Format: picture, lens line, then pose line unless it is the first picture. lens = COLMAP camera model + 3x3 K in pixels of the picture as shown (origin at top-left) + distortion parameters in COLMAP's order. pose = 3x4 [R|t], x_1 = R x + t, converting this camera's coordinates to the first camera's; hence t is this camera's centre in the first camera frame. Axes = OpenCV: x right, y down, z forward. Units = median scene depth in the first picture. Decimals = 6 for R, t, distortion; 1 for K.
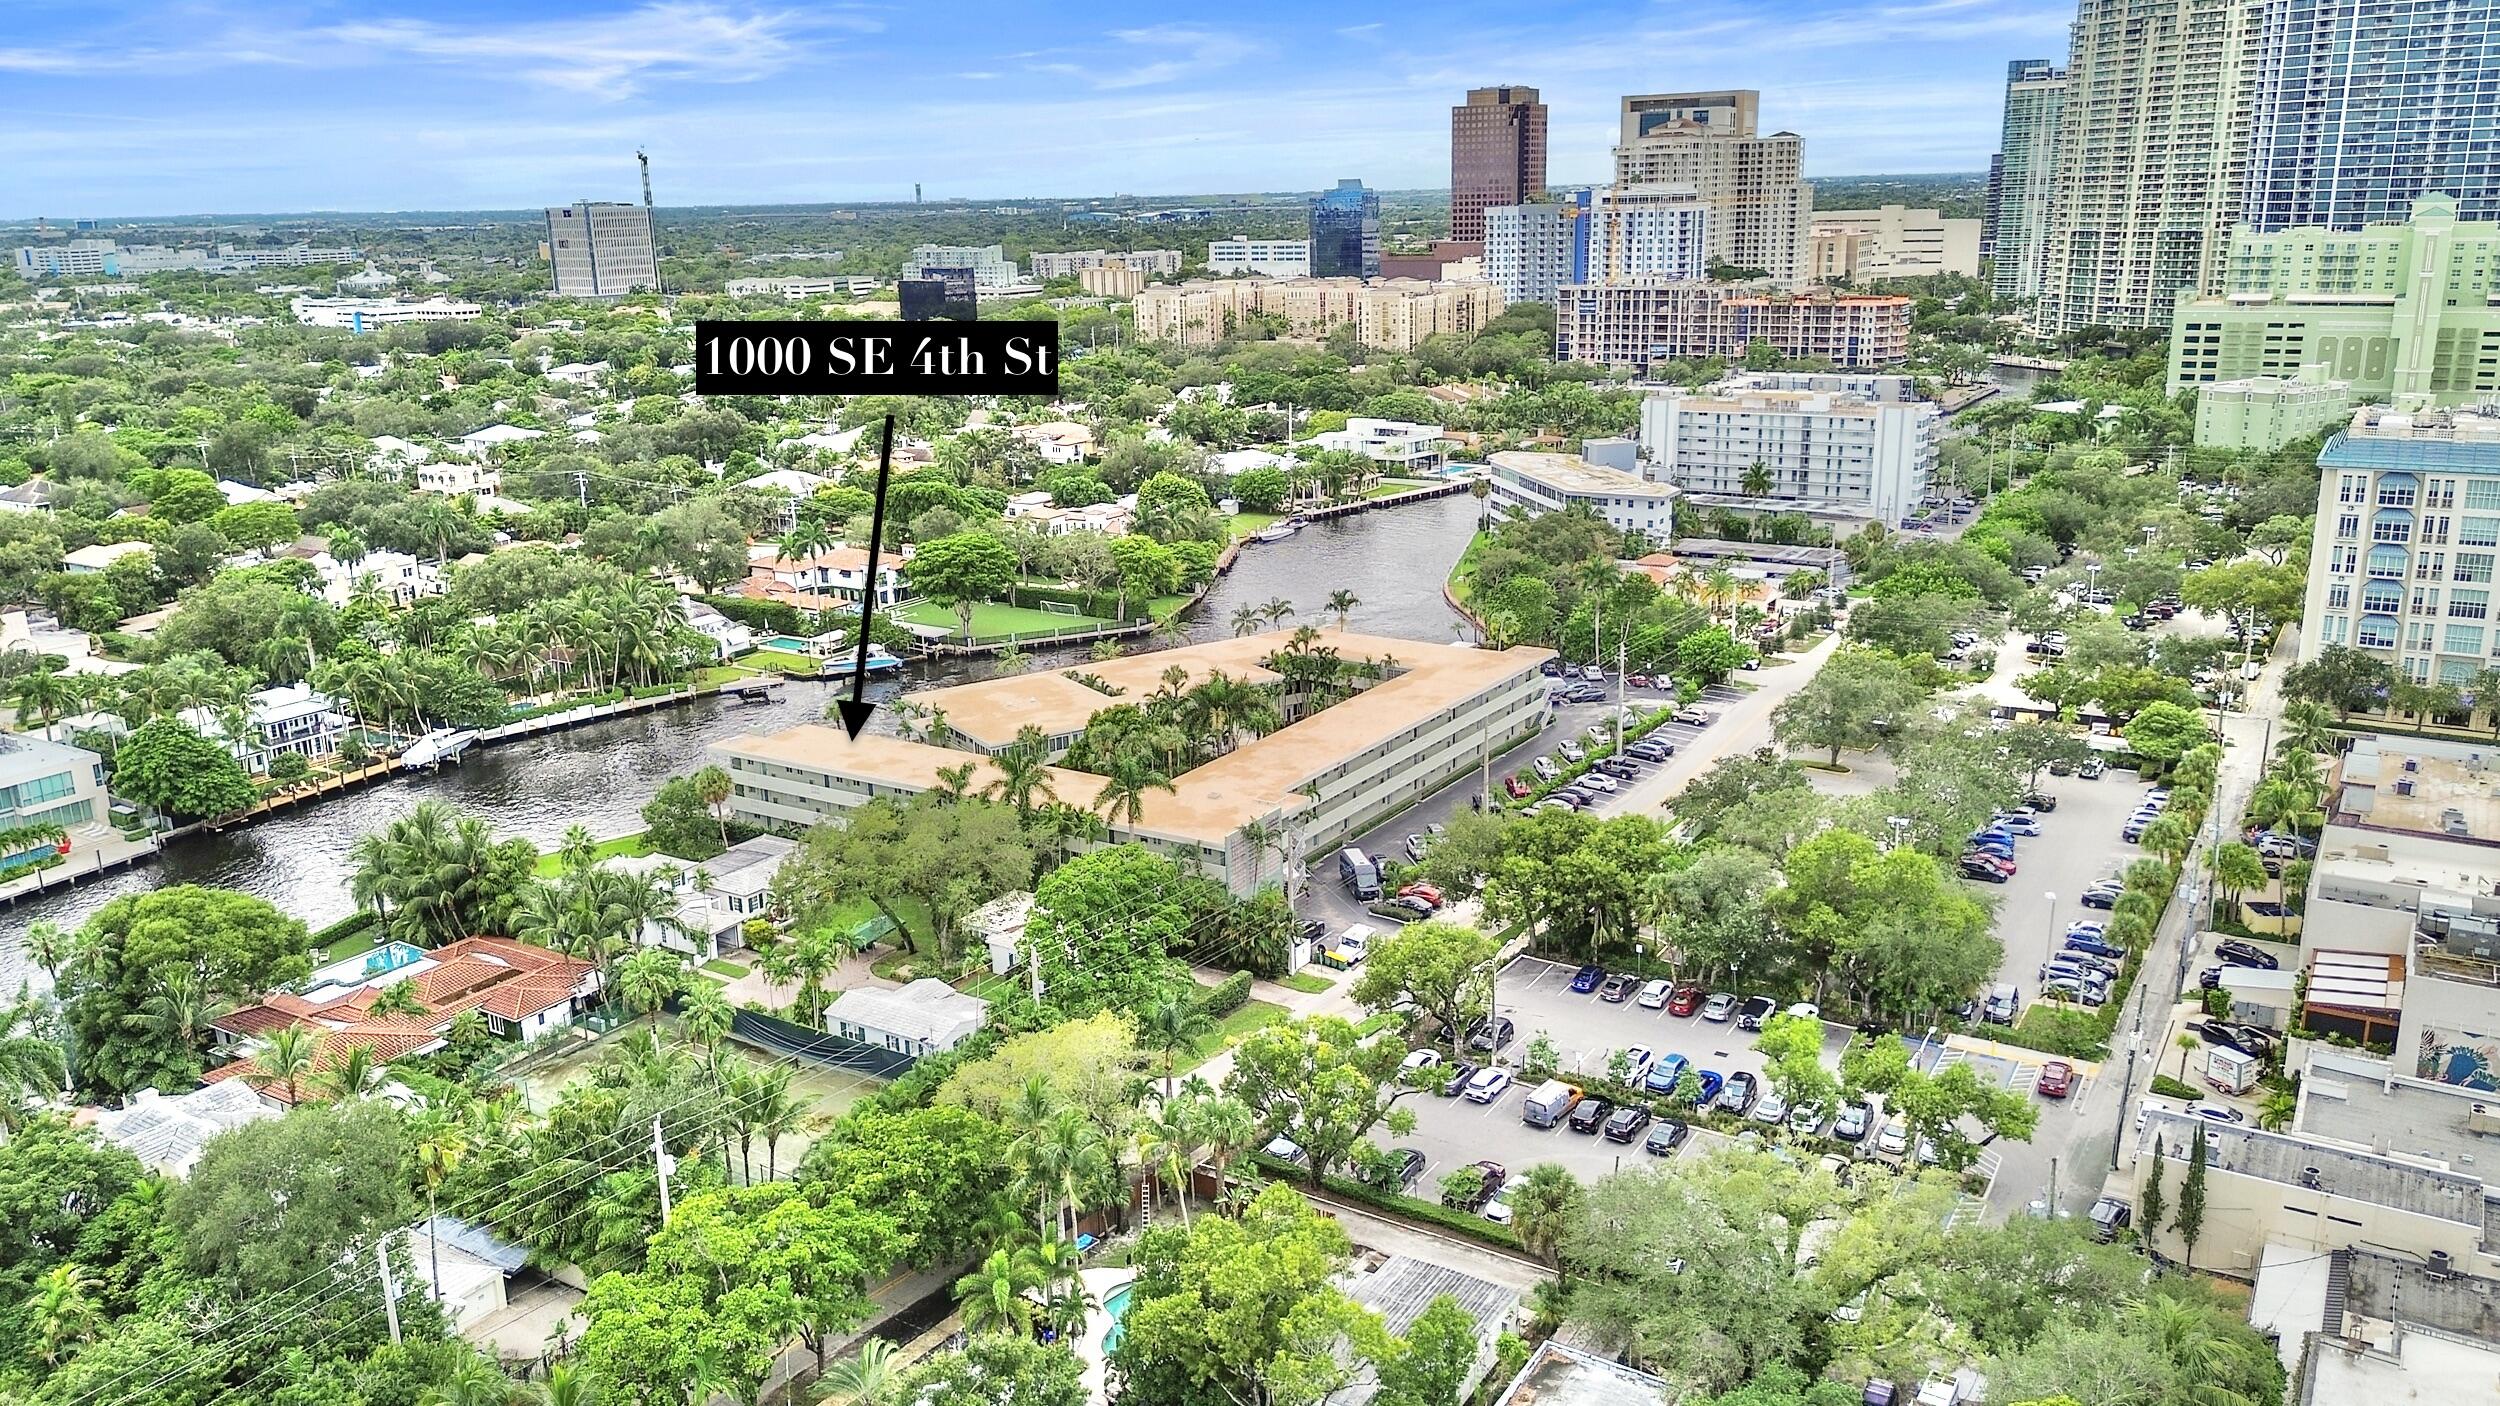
lens RADIAL K [[1831.6, 0, 1249.6], [0, 1831.6, 766.6], [0, 0, 1]] dist [-0.009931, -0.010886]
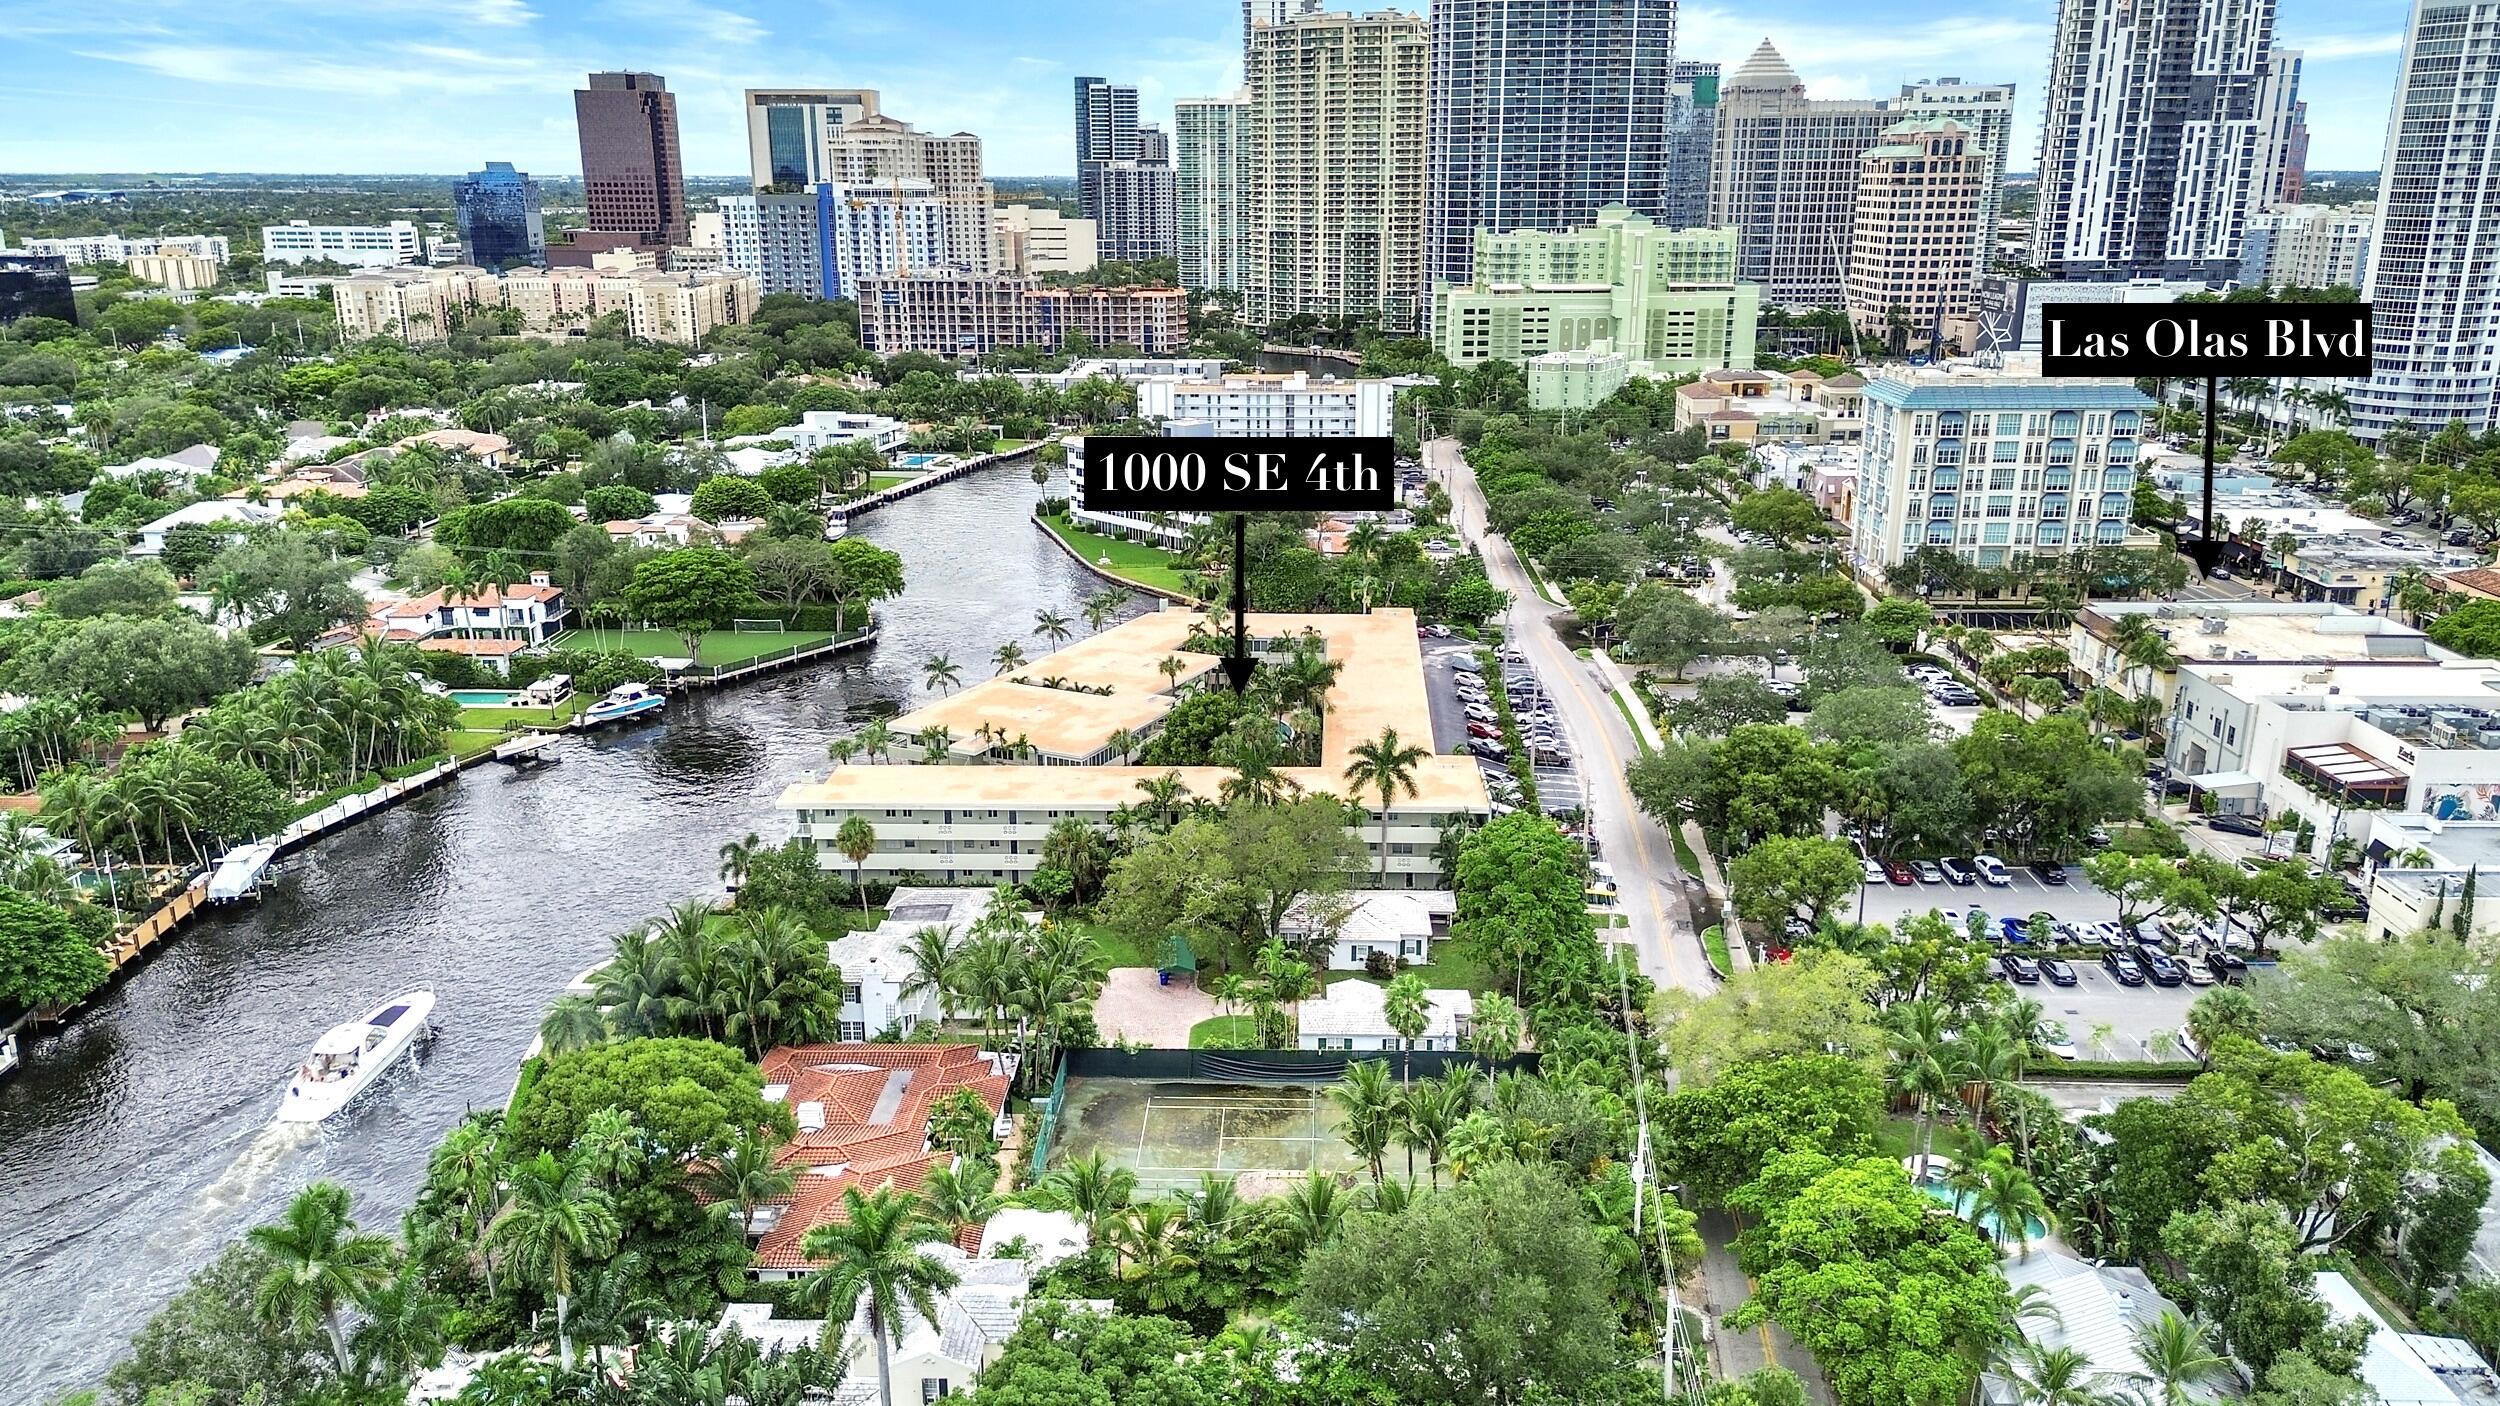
lens RADIAL K [[1762.0, 0, 1304.1], [0, 1762.0, 710.4], [0, 0, 1]] dist [0.099022, -0.220328]
pose [[0.841086, -0.124487, 0.526381, -0.177992], [0.135271, 0.990643, 0.018139, -0.012730], [-0.523714, 0.055948, 0.850055, 0.060595]]
